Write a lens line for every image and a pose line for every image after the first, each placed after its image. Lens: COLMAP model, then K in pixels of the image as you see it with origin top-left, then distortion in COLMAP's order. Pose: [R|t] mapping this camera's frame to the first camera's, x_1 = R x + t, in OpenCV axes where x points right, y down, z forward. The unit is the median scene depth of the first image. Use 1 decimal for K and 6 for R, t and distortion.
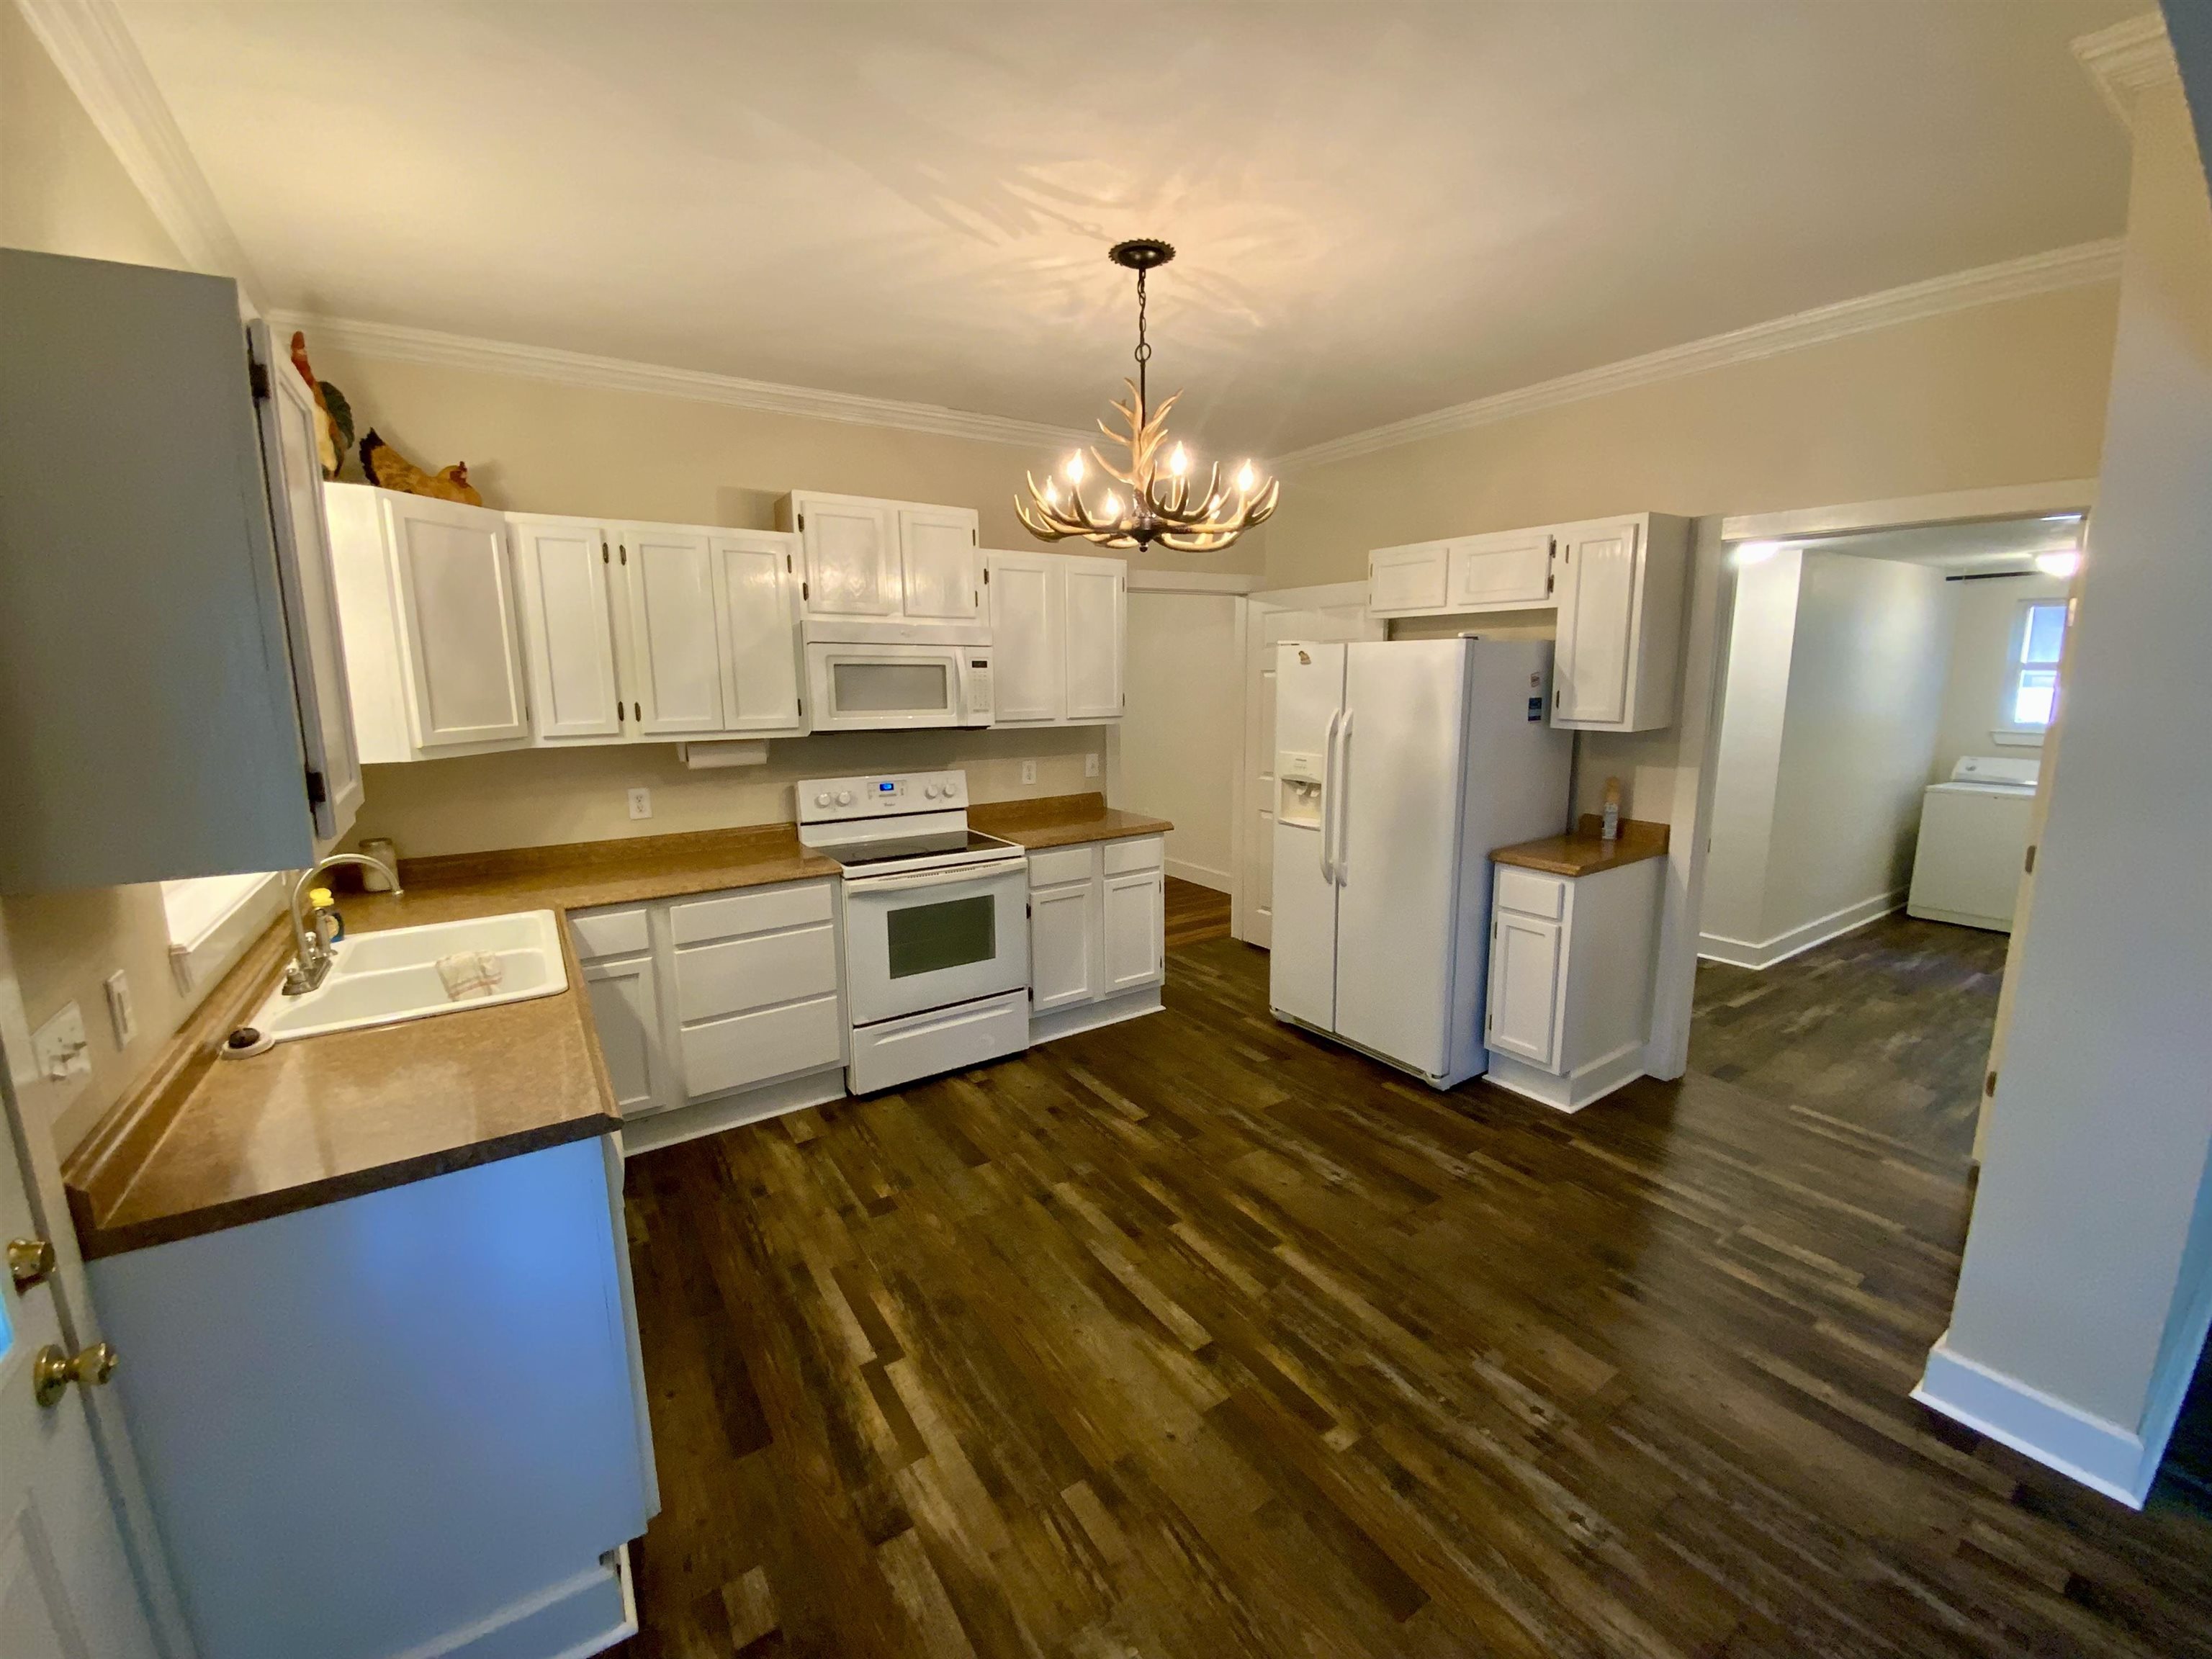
lens RADIAL K [[904.9, 0, 1113.7], [0, 904.9, 823.4], [0, 0, 1]] dist [0.004980, -0.007878]
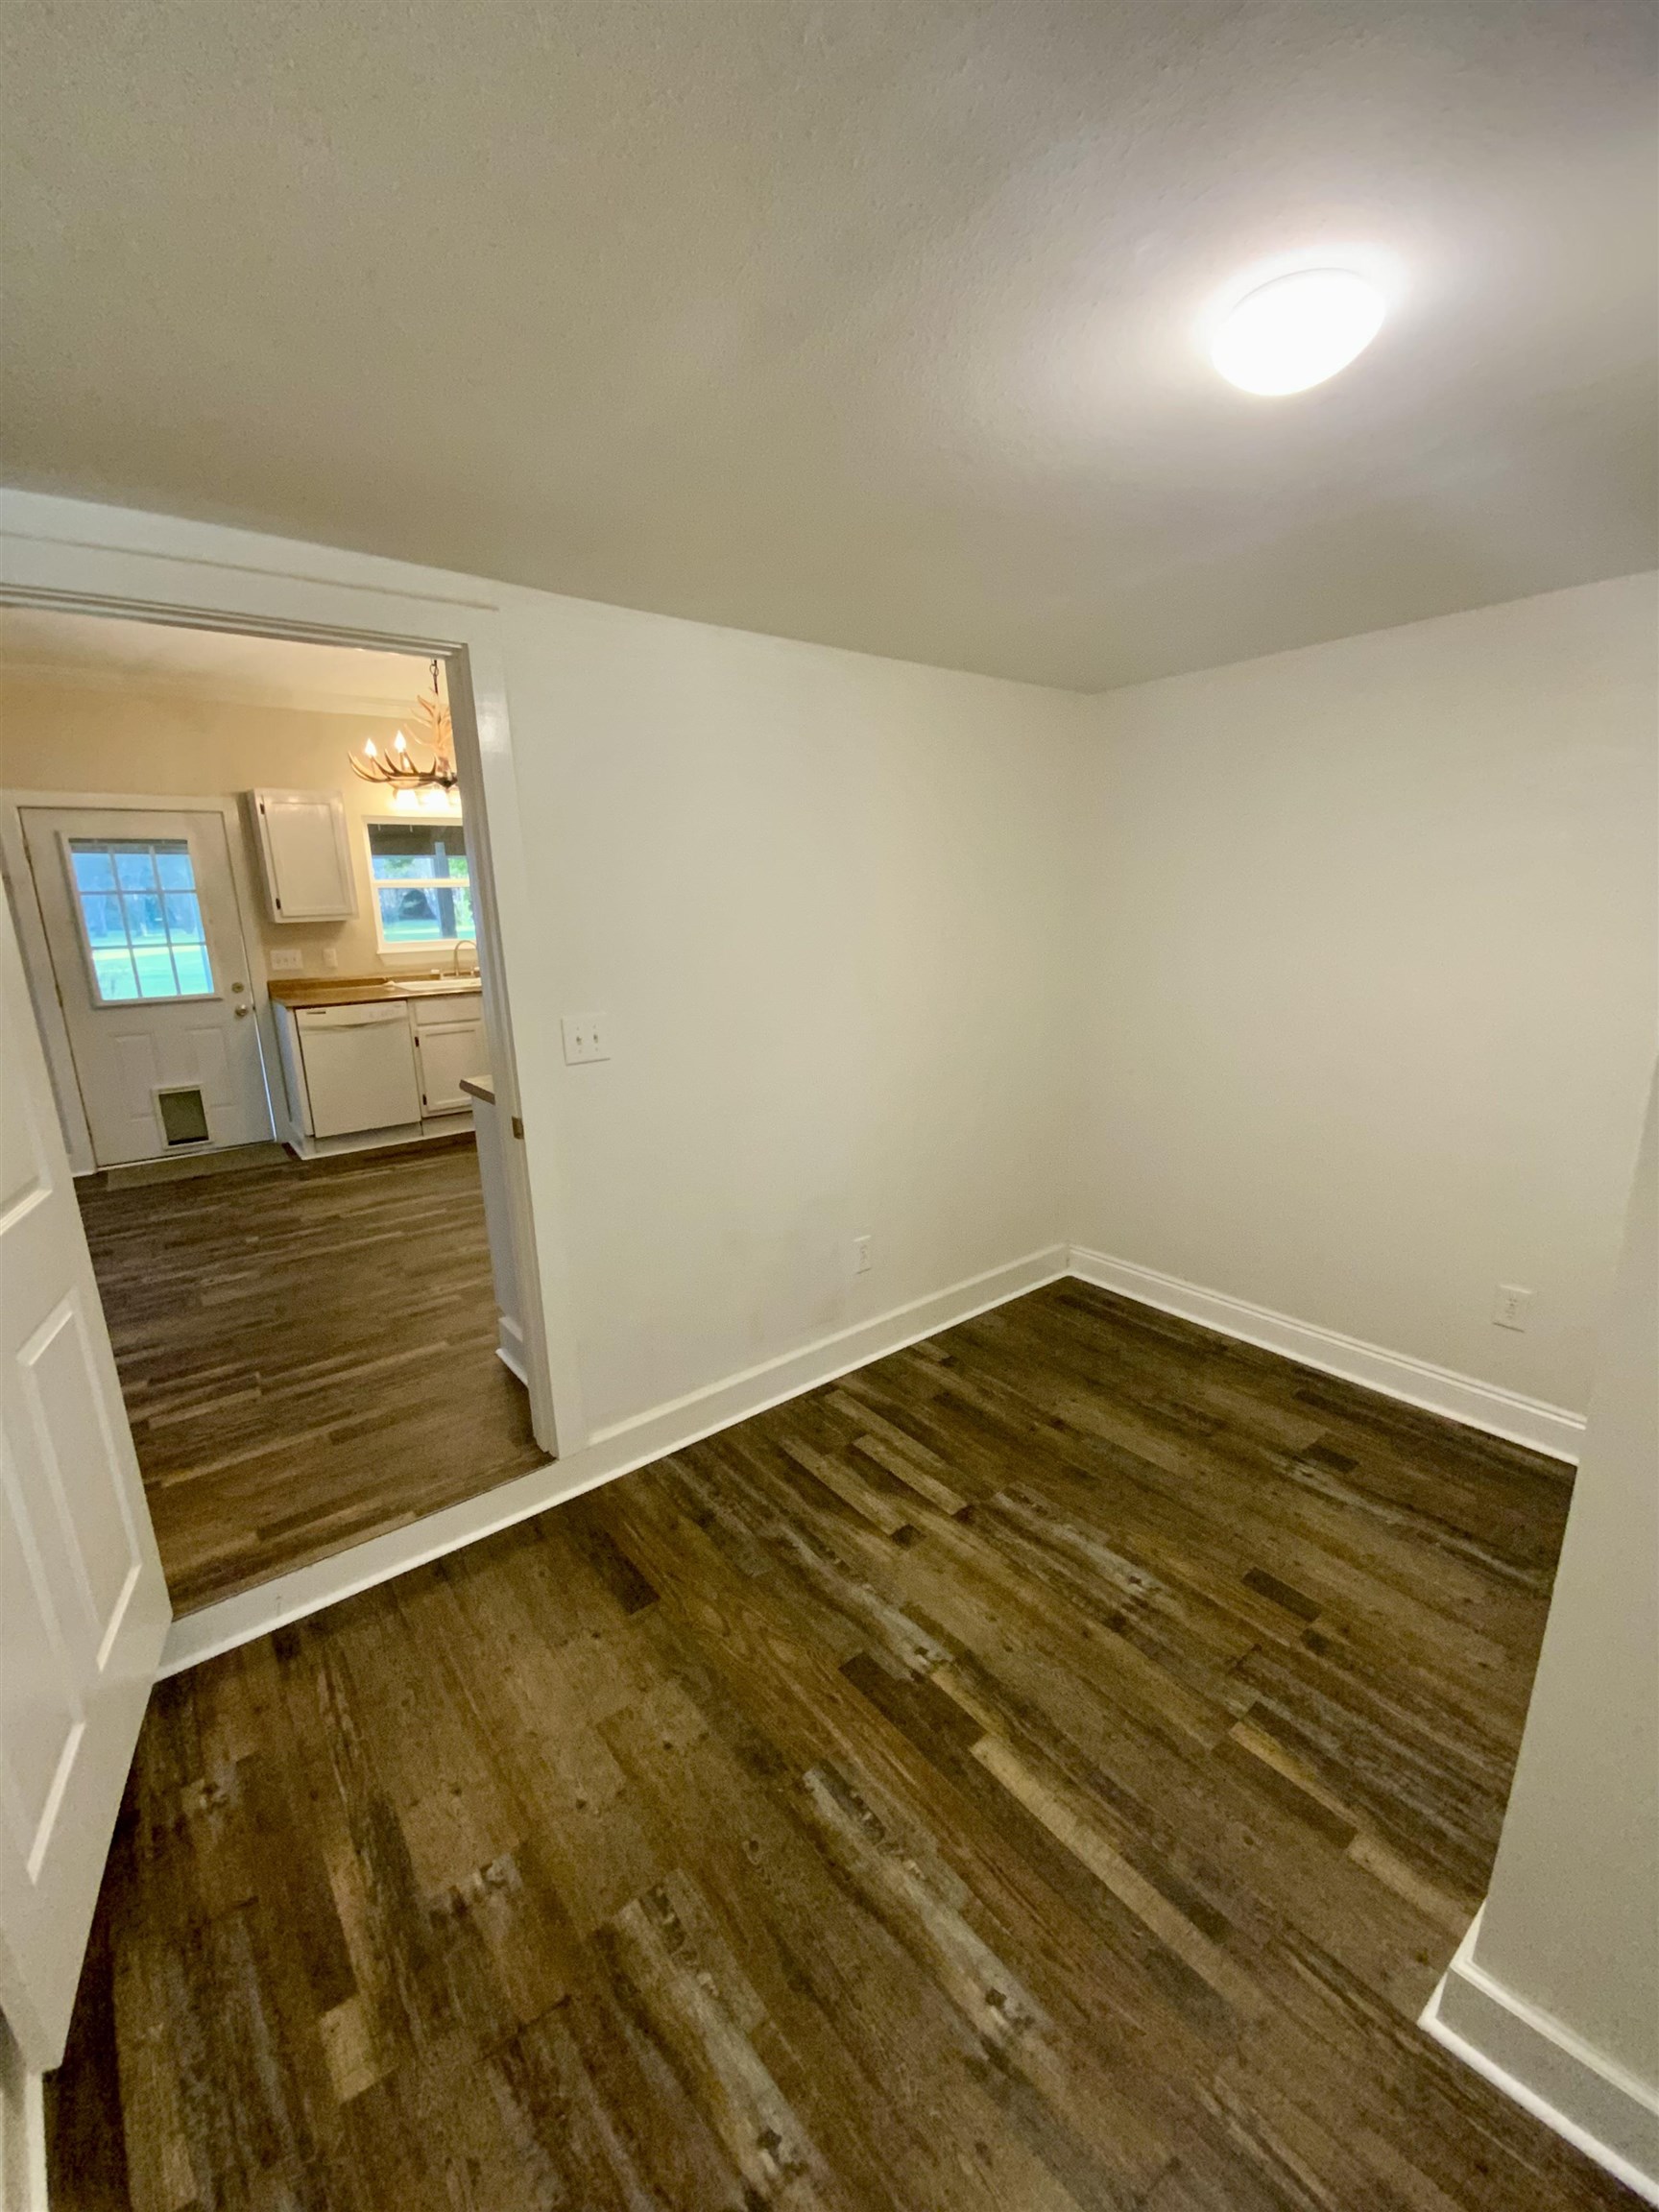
lens RADIAL K [[904.9, 0, 837.3], [0, 904.9, 1116.6], [0, 0, 1]] dist [0.004980, -0.007878]
pose [[0.083539, 0.262304, -0.961362, 1.456940], [-0.149708, 0.957089, 0.248129, -0.211641], [0.985195, 0.123195, 0.119223, 1.283559]]
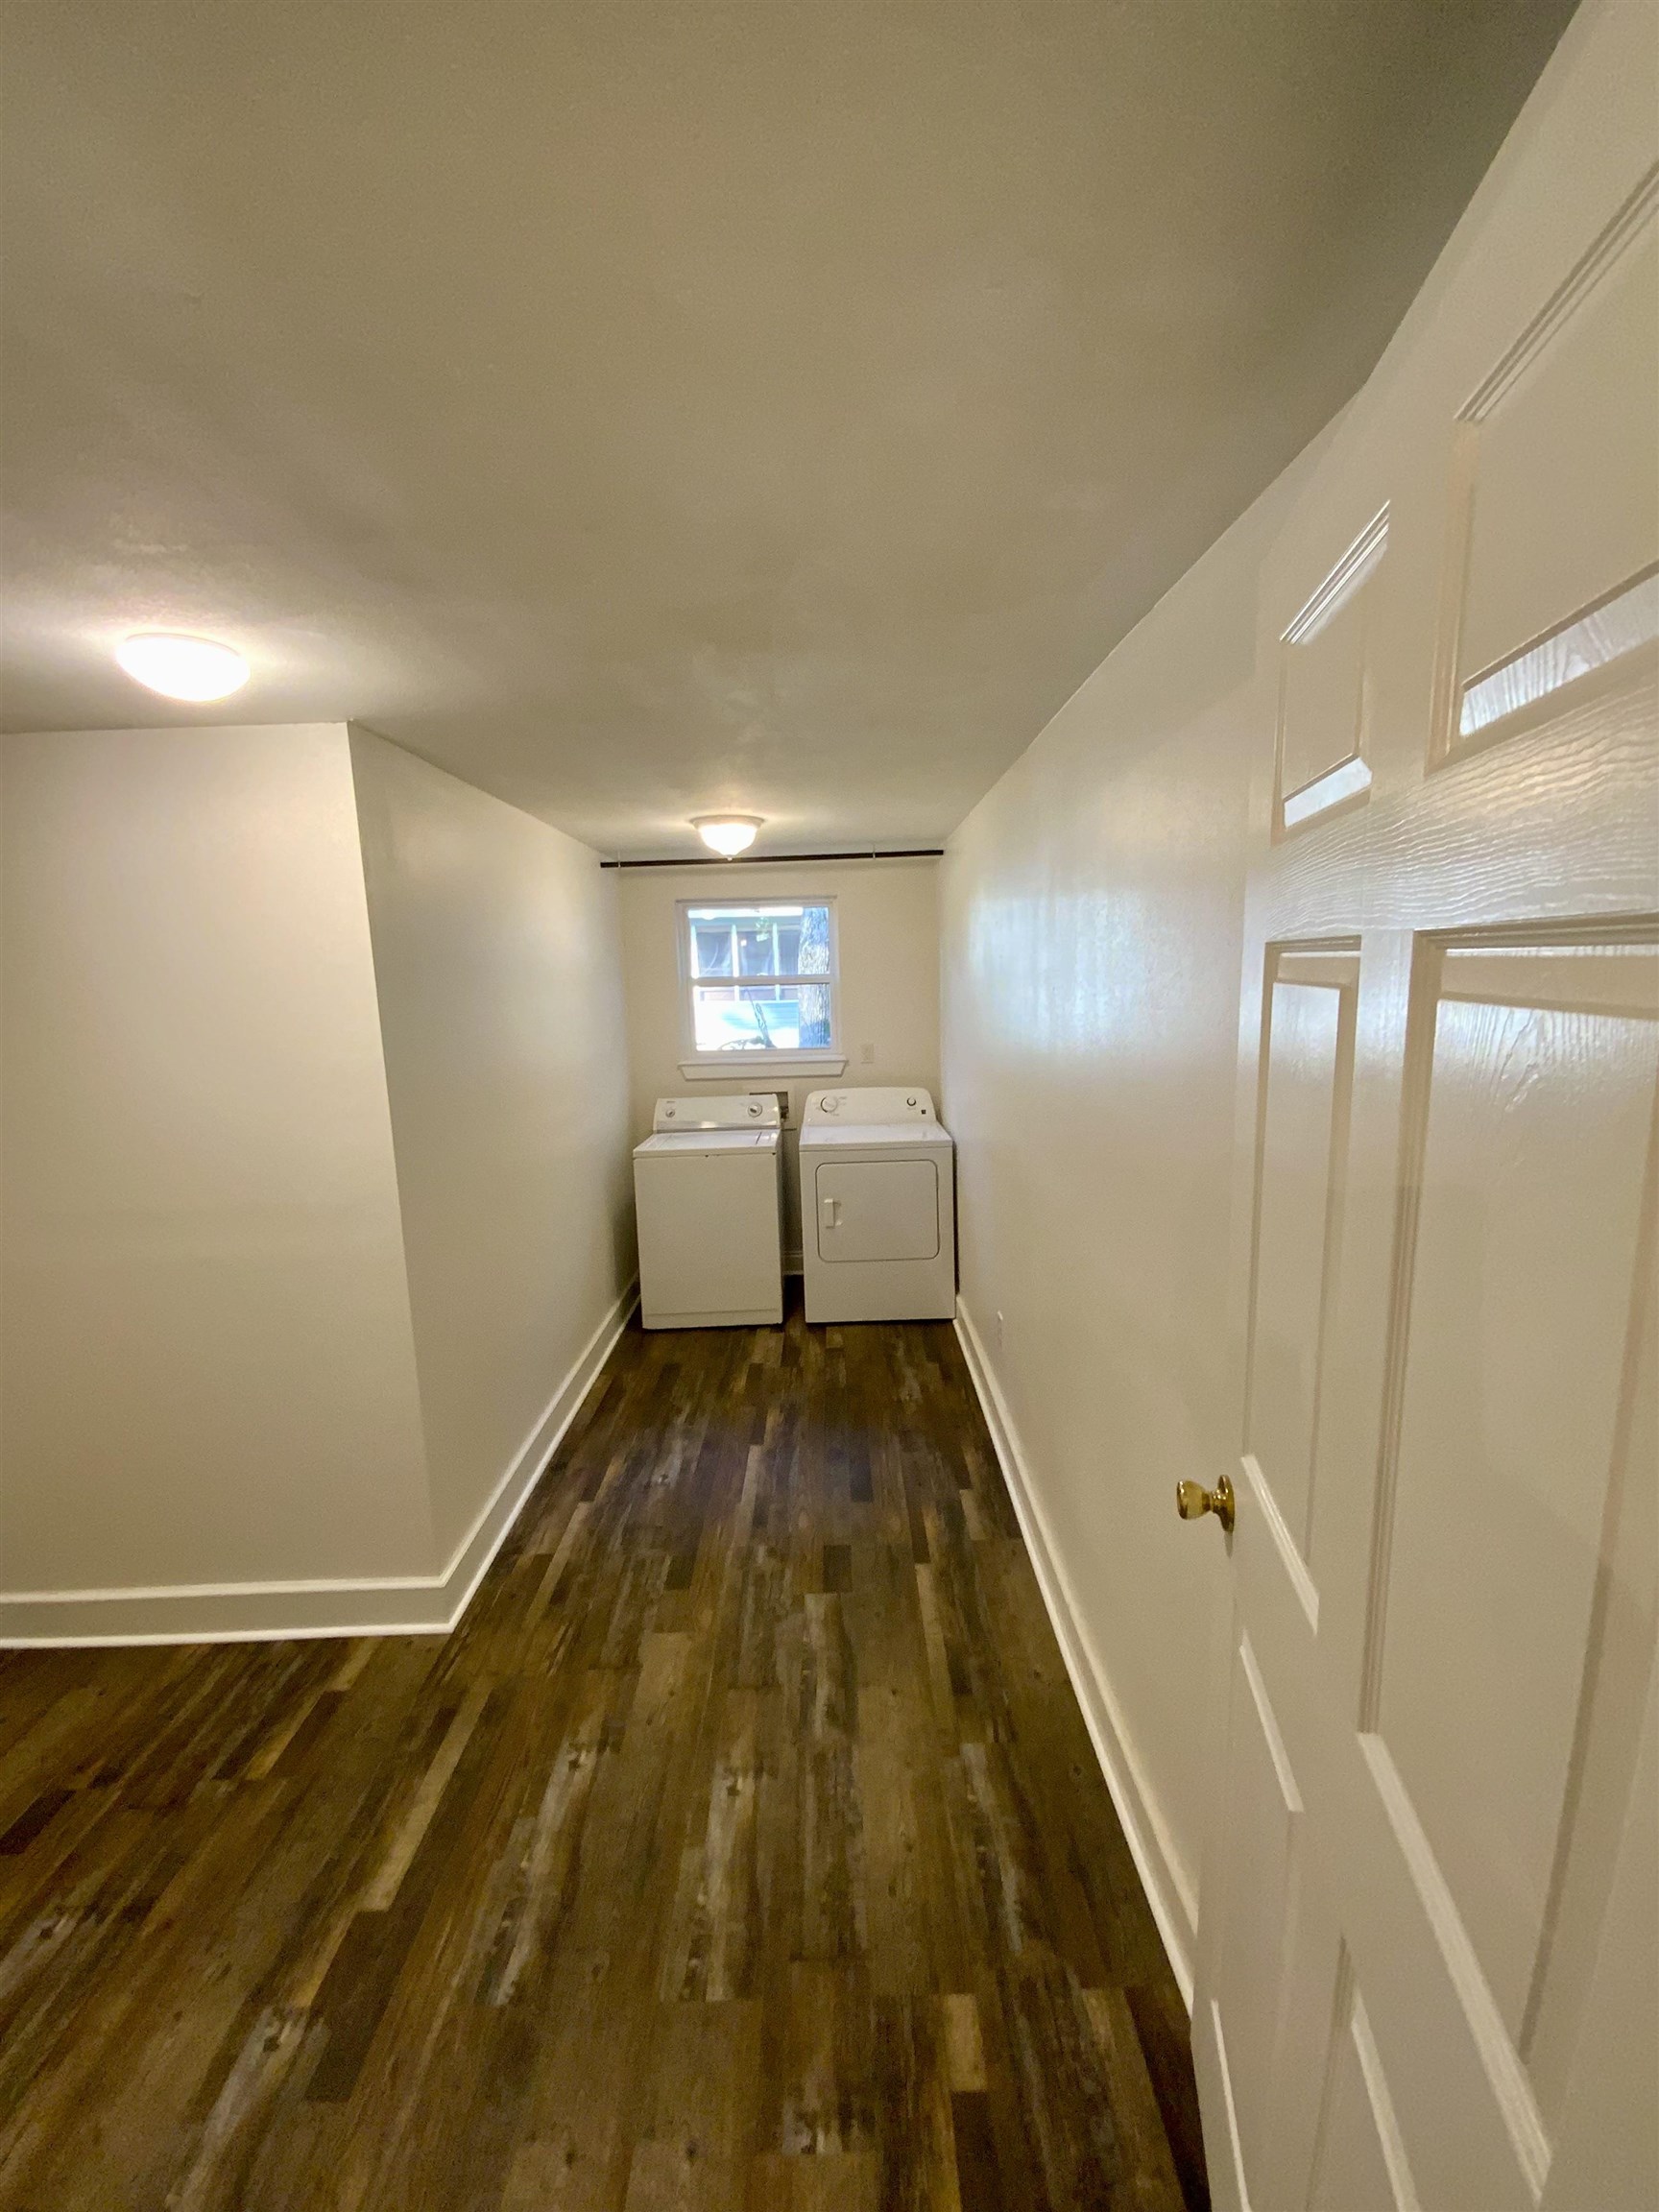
lens RADIAL K [[904.9, 0, 838.3], [0, 904.9, 1117.0], [0, 0, 1]] dist [0.004980, -0.007878]
pose [[0.550659, -0.143135, 0.822367, 0.785576], [0.166903, 0.984174, 0.059539, -0.163740], [-0.817874, 0.104470, 0.565834, 0.893460]]
